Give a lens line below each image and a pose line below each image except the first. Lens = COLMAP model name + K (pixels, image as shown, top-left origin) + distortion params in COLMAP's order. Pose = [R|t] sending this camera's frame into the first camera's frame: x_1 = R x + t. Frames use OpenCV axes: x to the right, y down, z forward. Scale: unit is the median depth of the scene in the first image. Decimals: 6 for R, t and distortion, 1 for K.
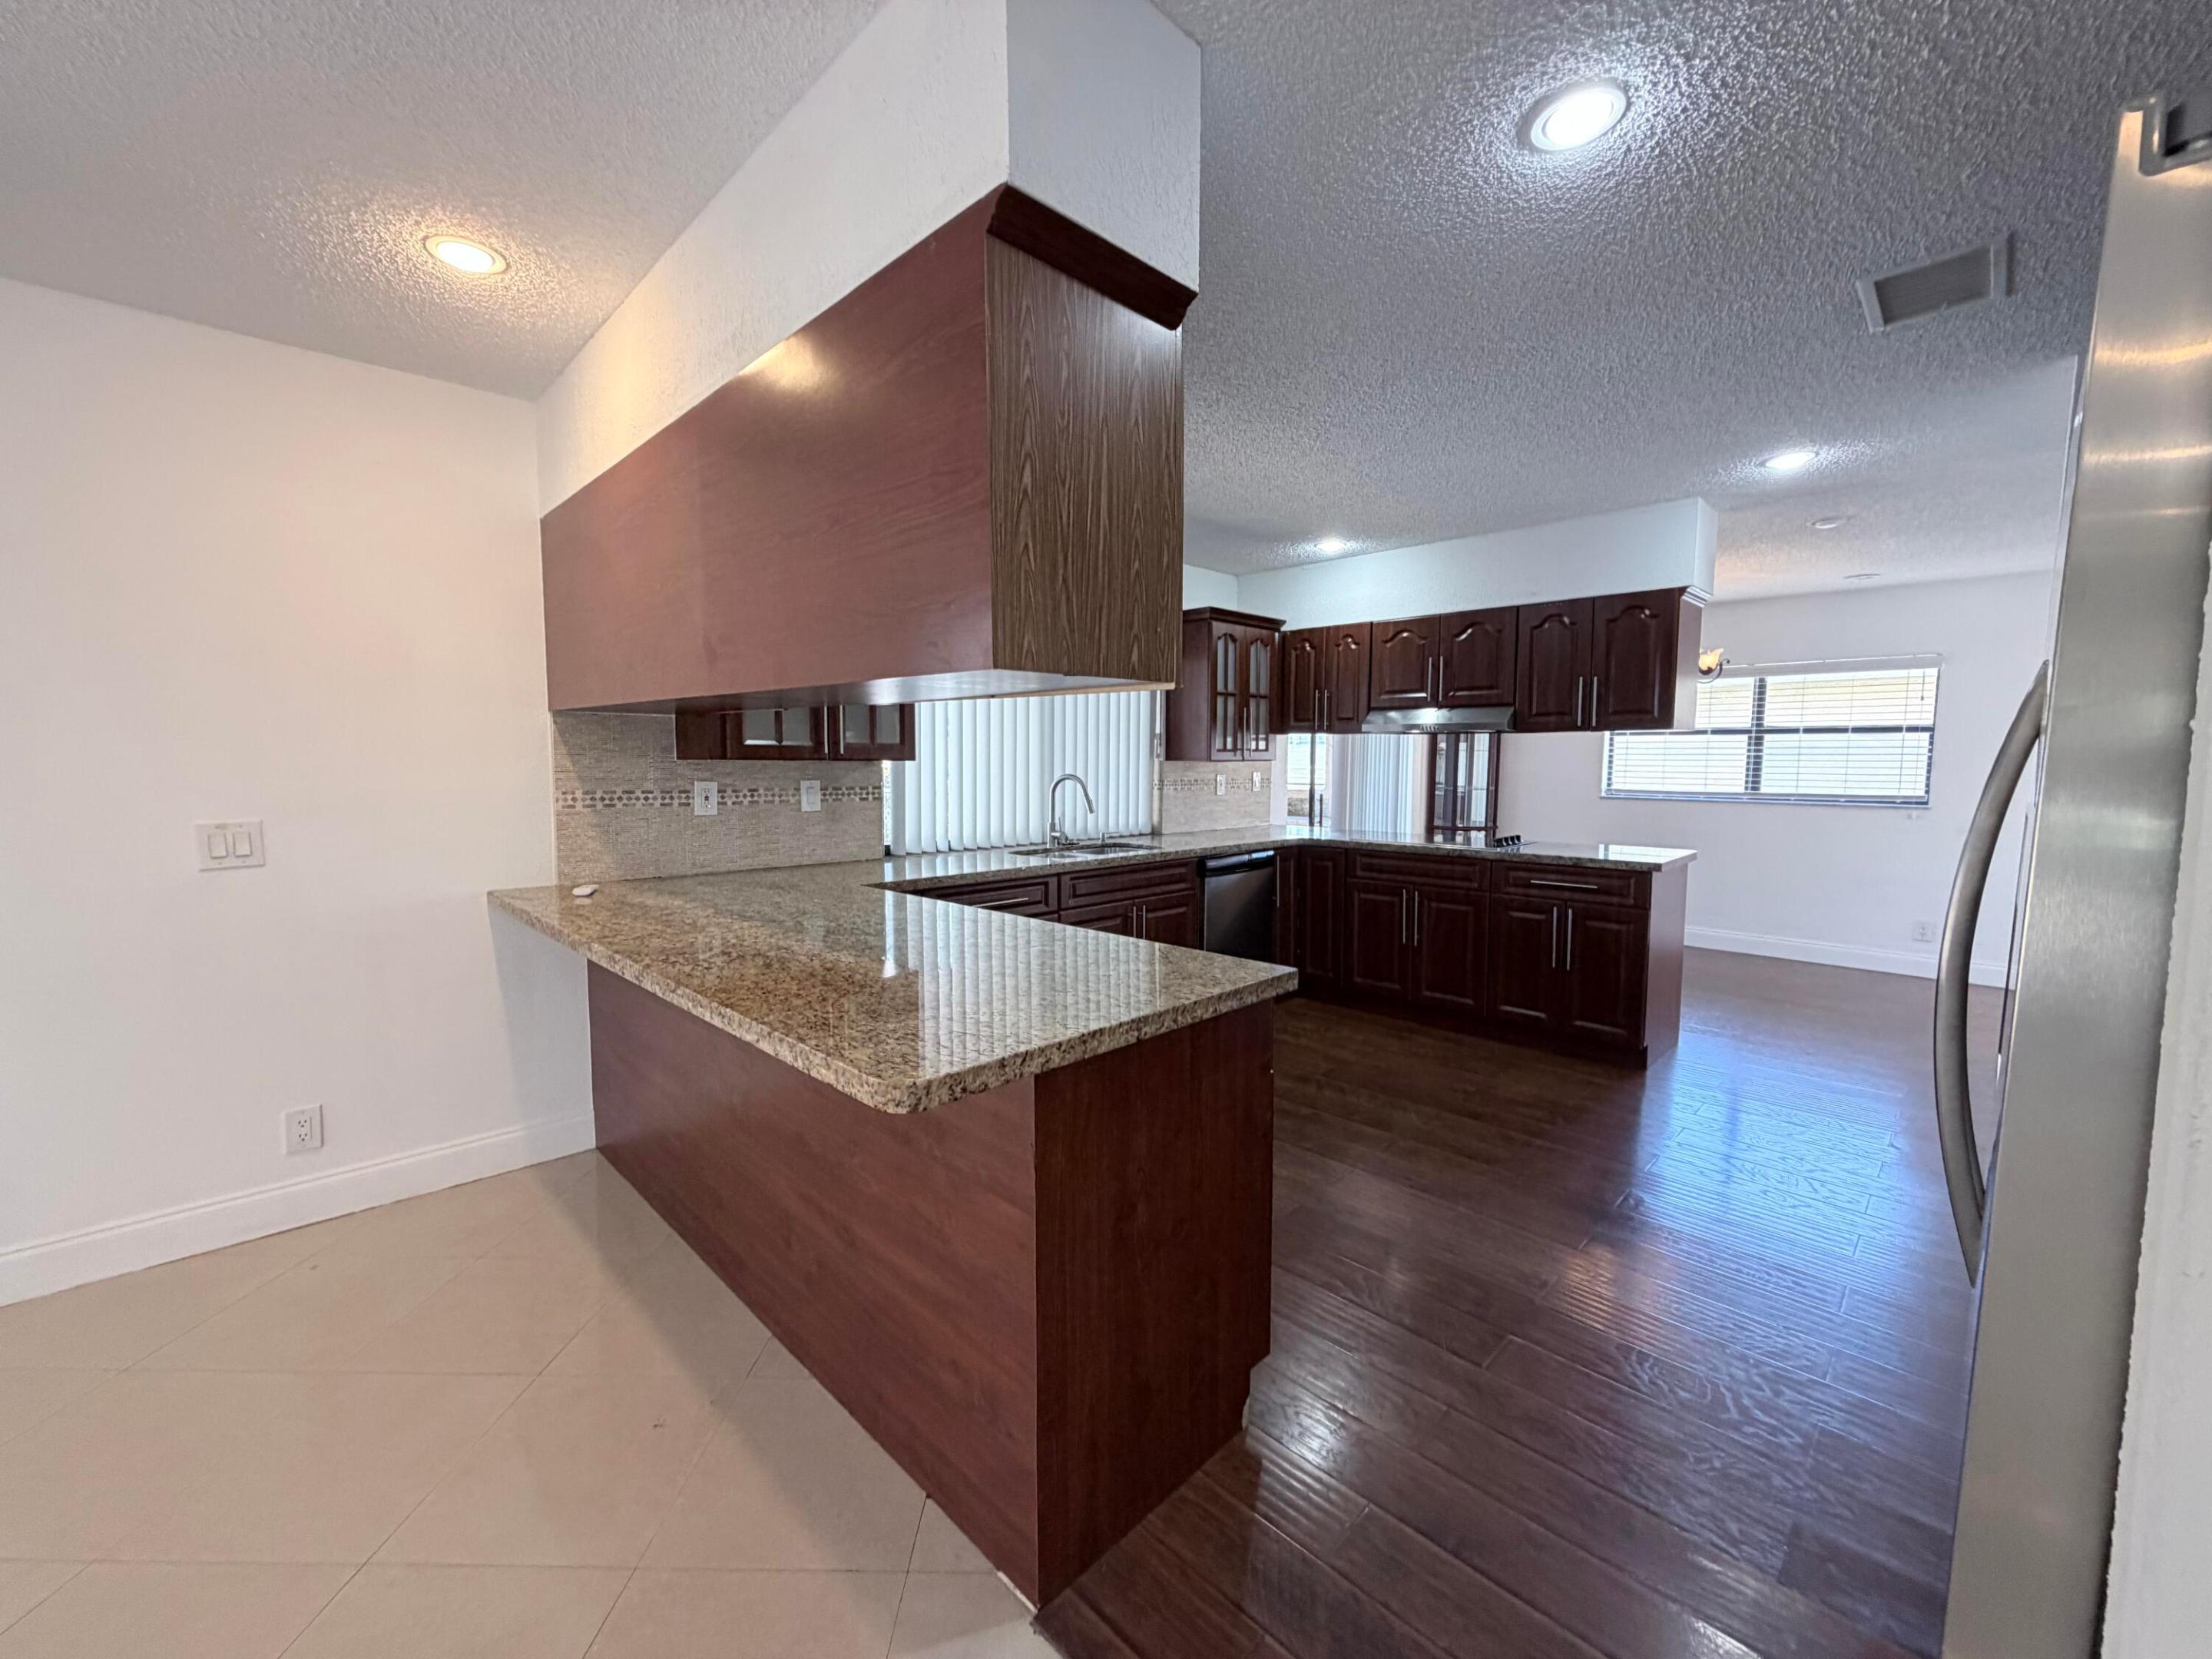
lens RADIAL K [[880.0, 0, 1093.3], [0, 880.0, 833.0], [0, 0, 1]] dist [0.003001, -0.000160]
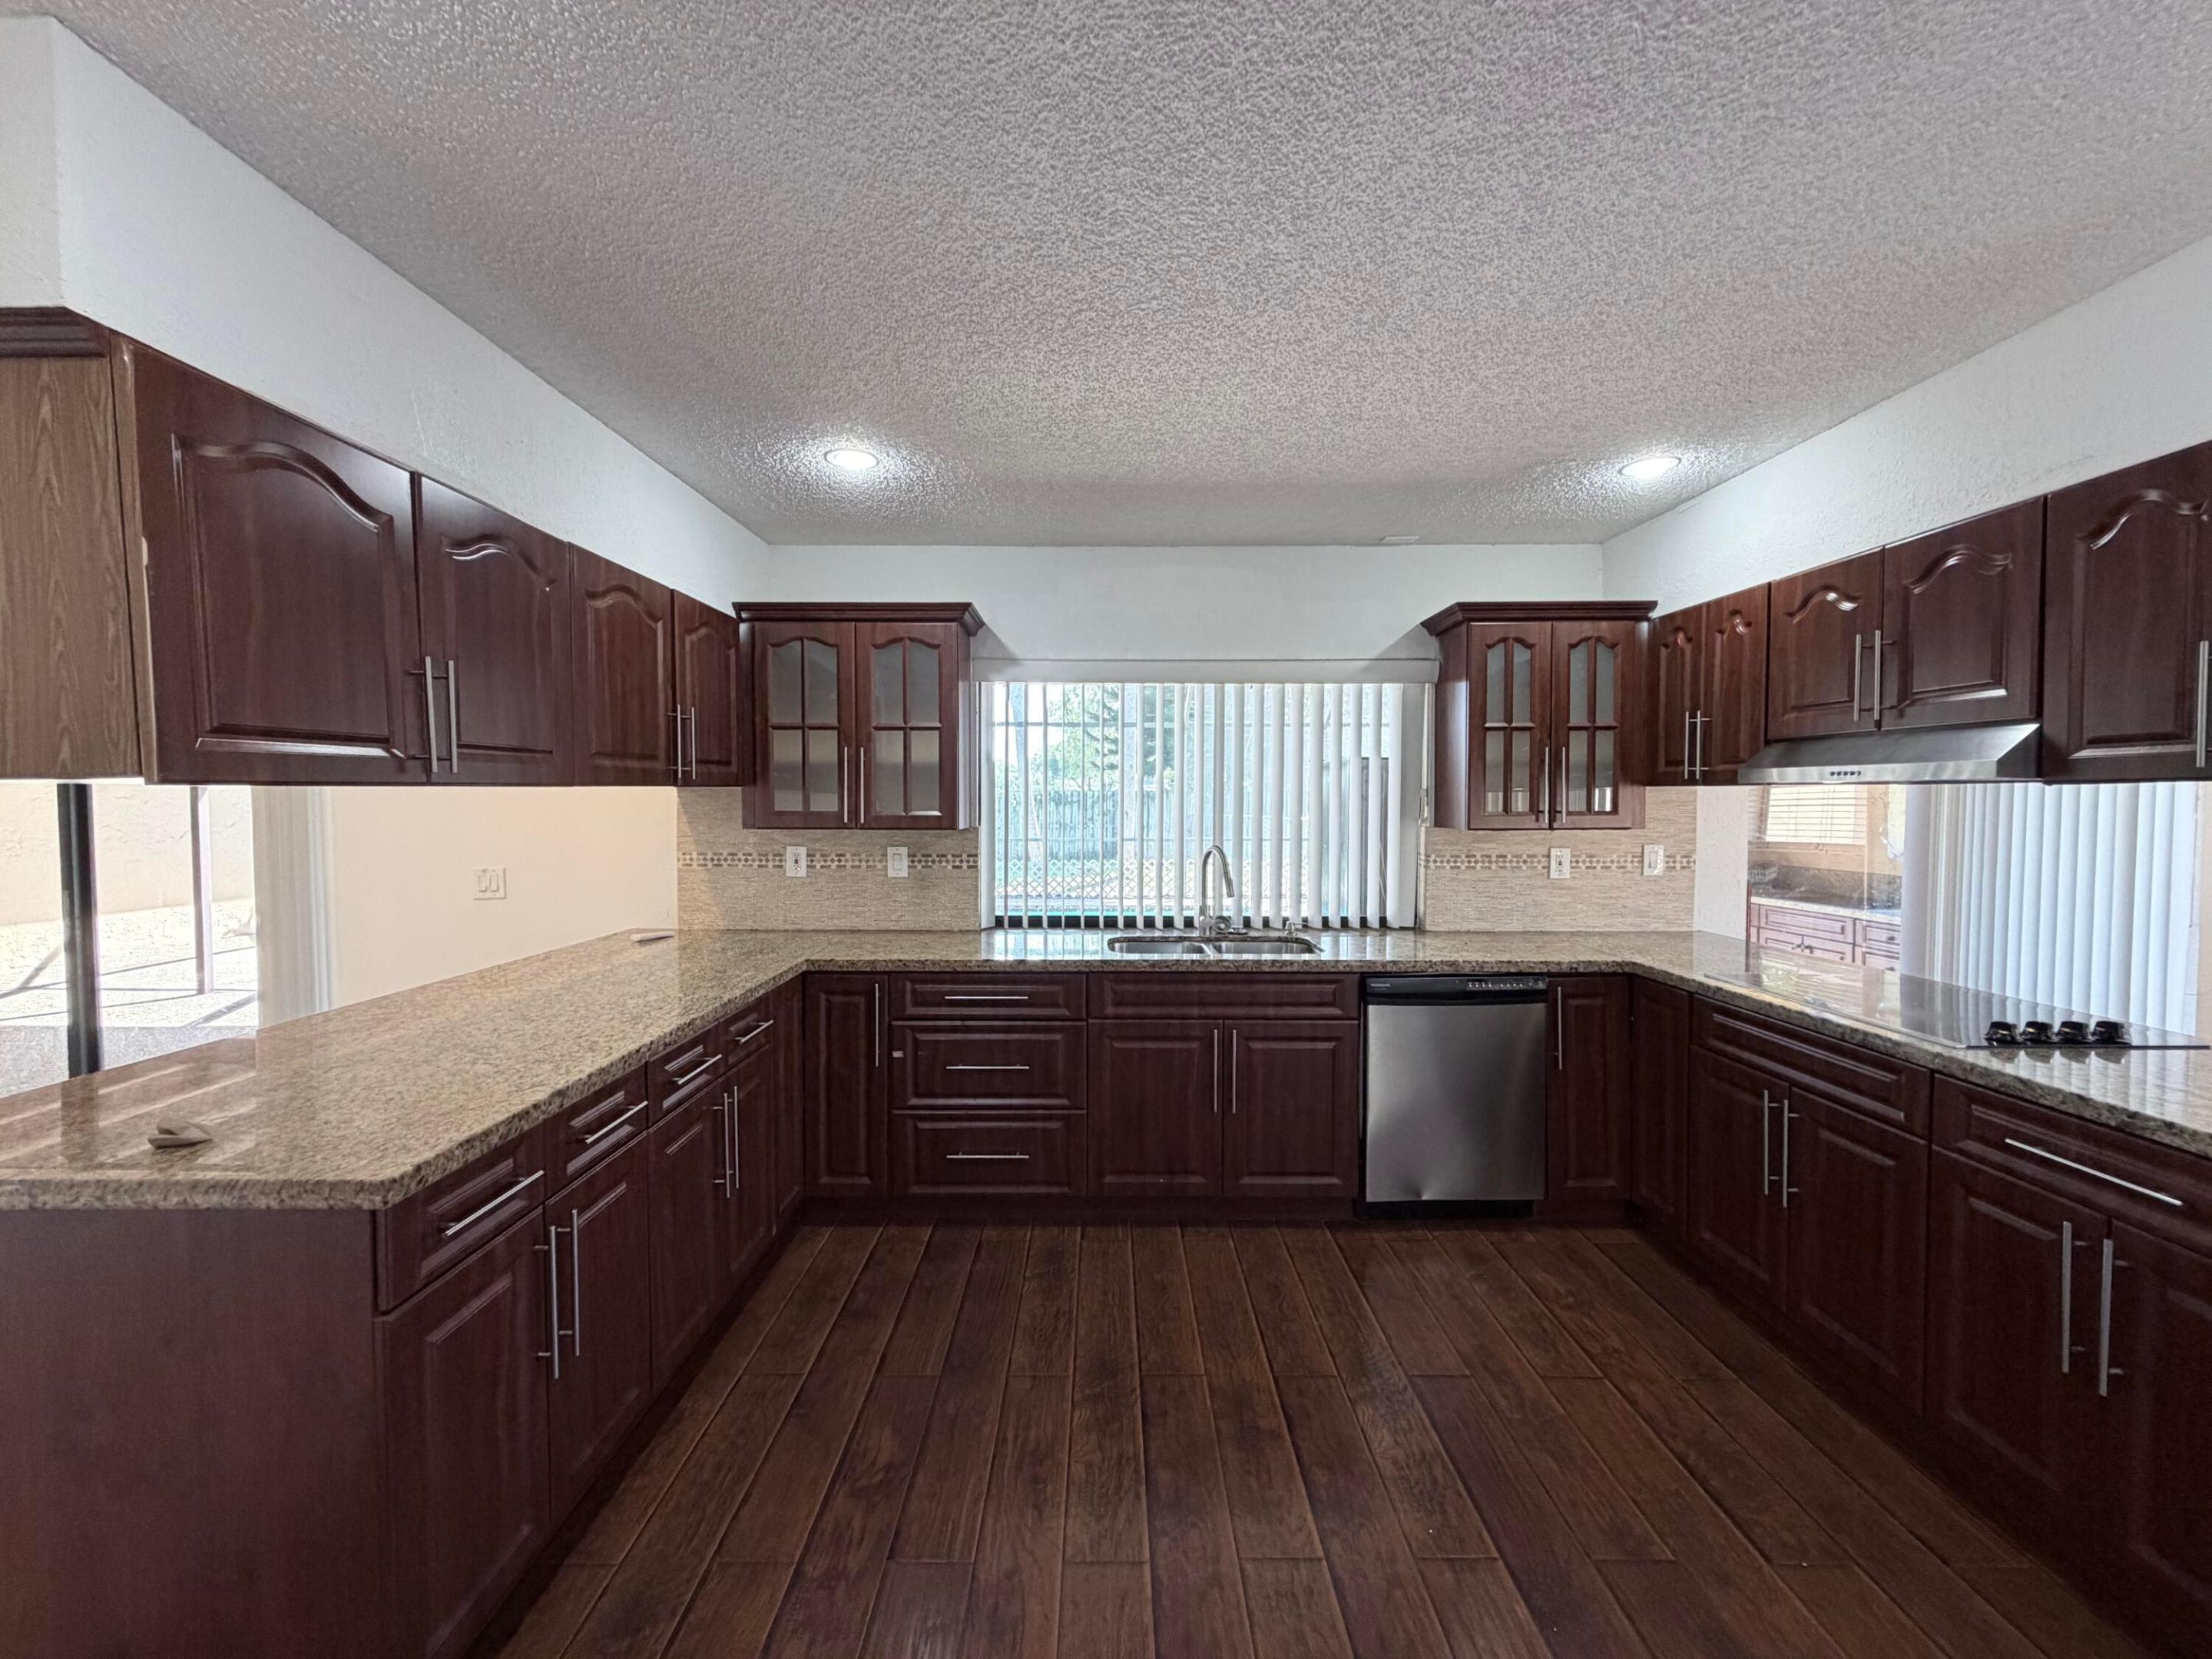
lens RADIAL K [[880.0, 0, 1107.0], [0, 880.0, 833.9], [0, 0, 1]] dist [0.003001, -0.000160]
pose [[0.710907, 0.024400, -0.702863, 0.495373], [-0.056976, 0.998111, -0.022979, -0.057790], [0.700975, 0.056382, 0.710954, 0.400598]]
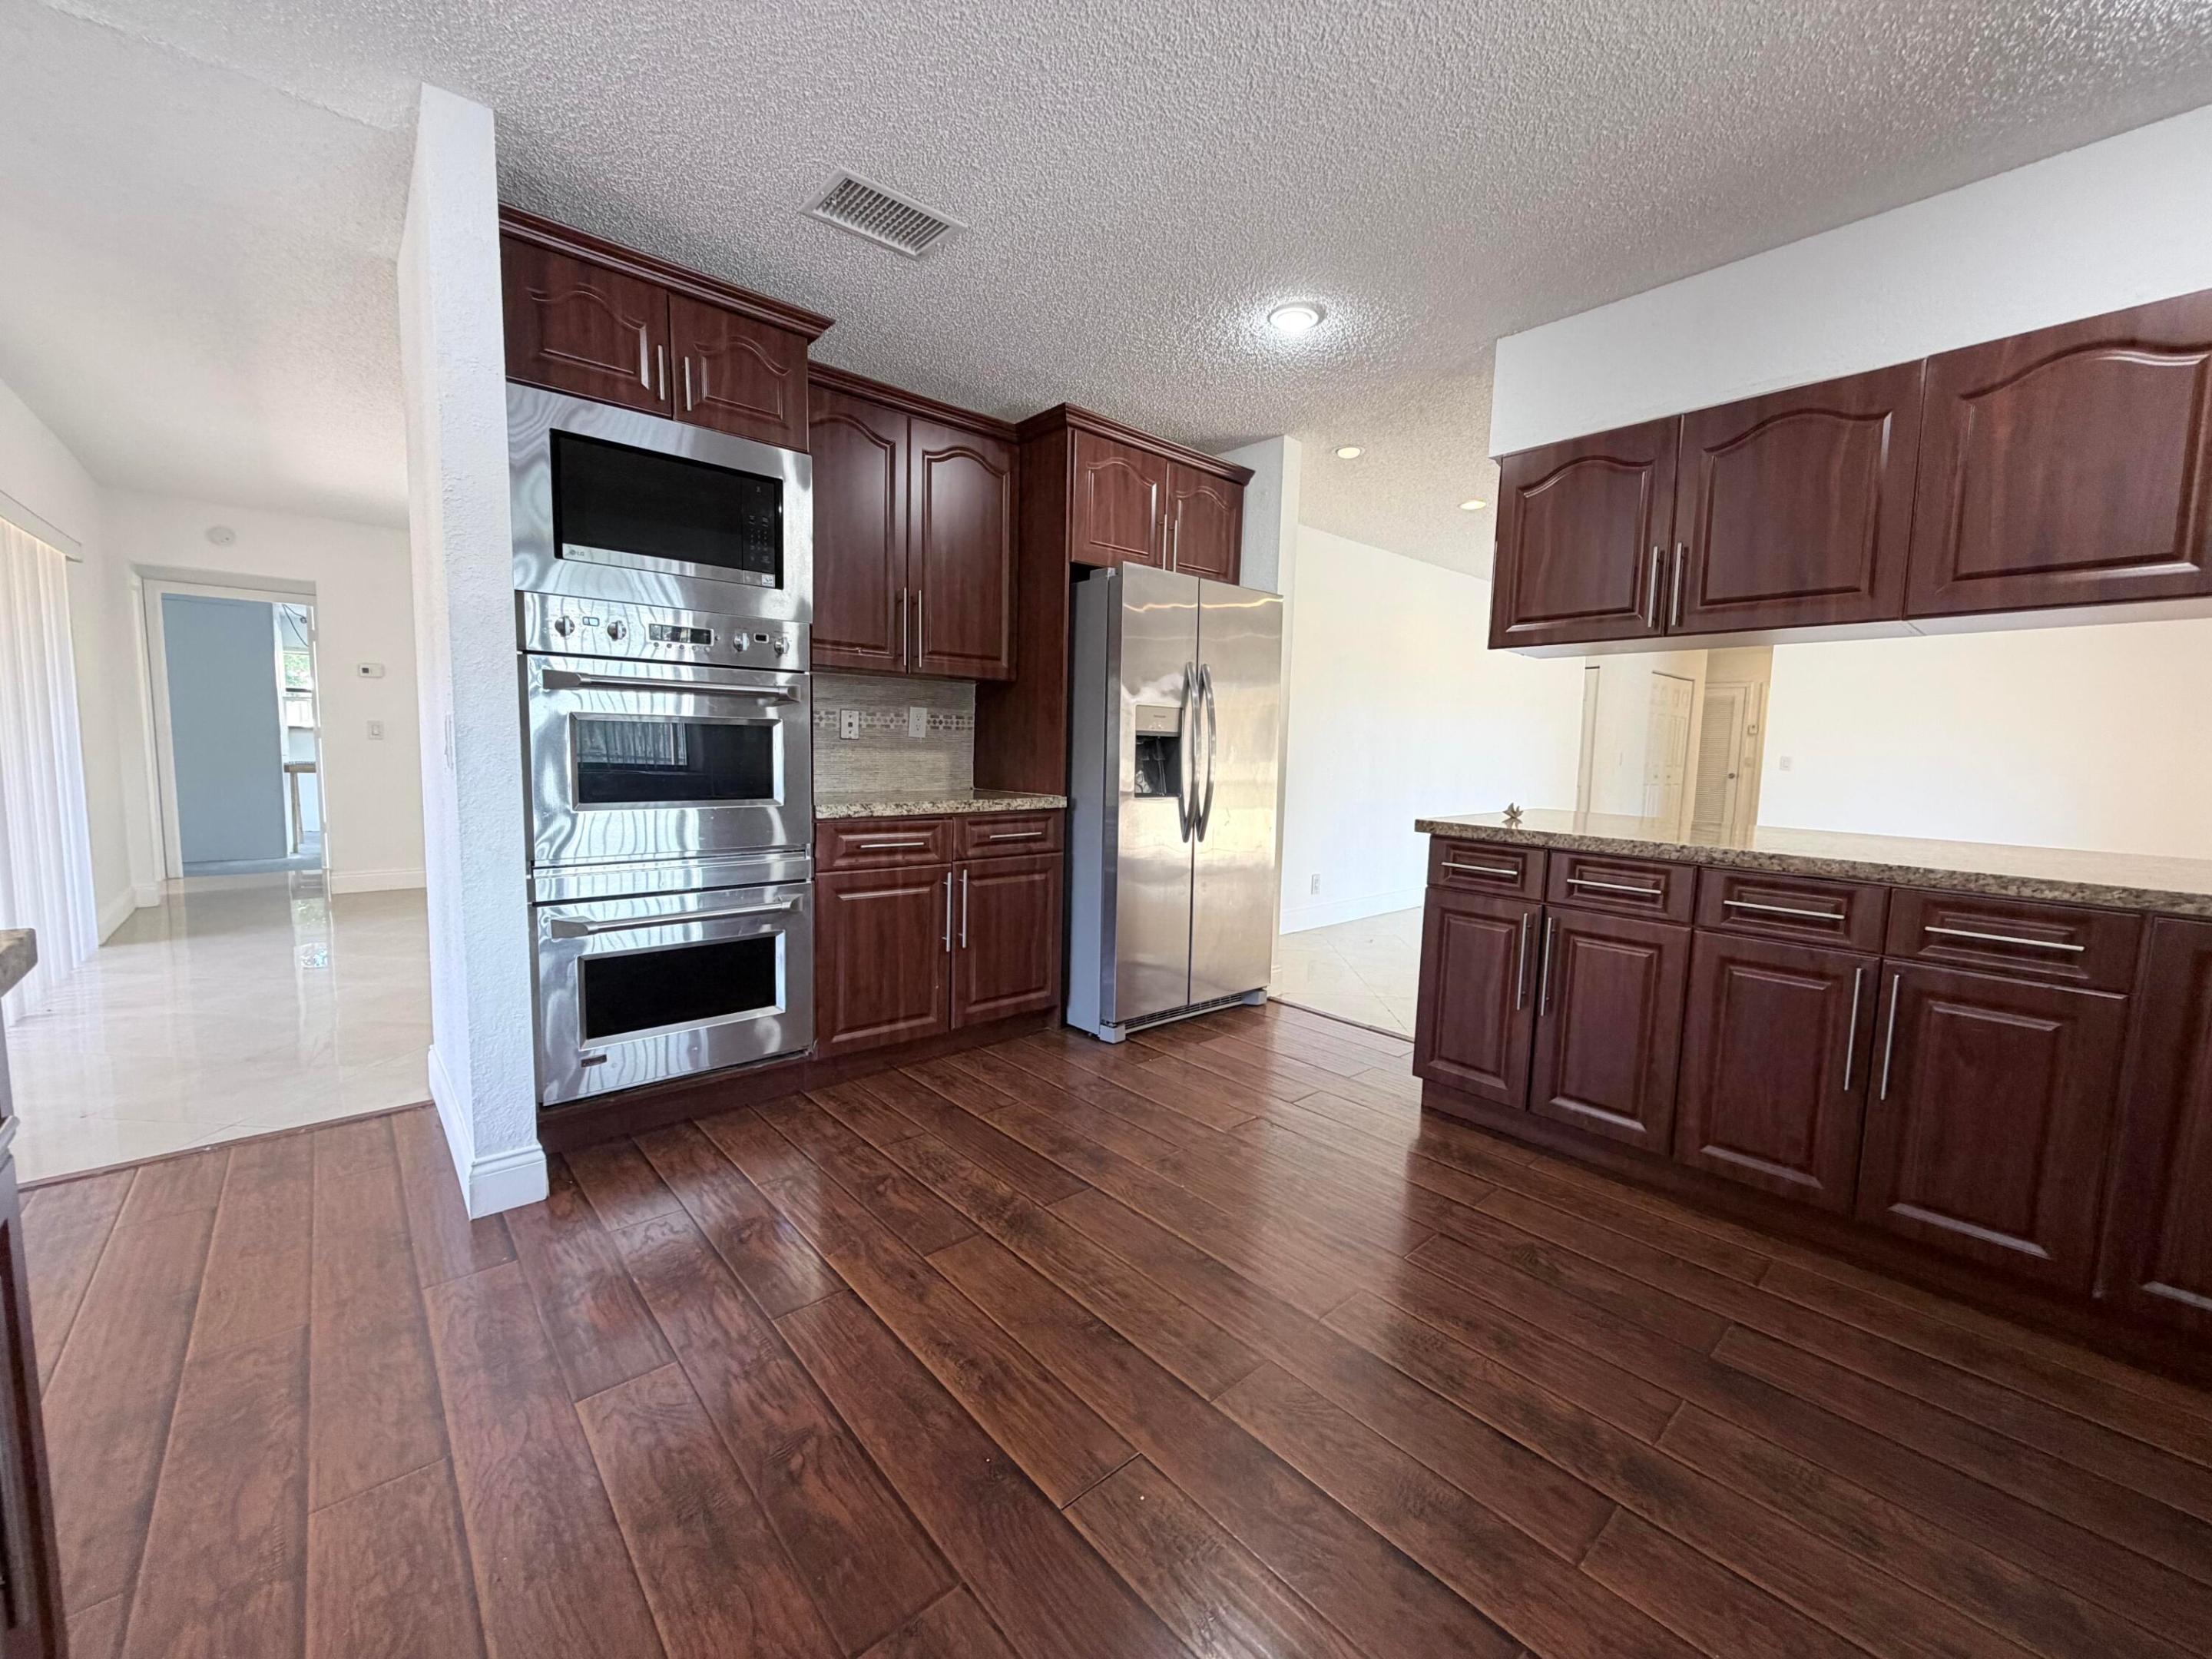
lens RADIAL K [[880.0, 0, 1102.5], [0, 880.0, 831.6], [0, 0, 1]] dist [0.003001, -0.000160]
pose [[-0.998042, -0.037182, 0.050296, 0.317278], [-0.027406, 0.982785, 0.182708, -0.040477], [-0.056224, 0.180972, -0.981880, 1.129867]]
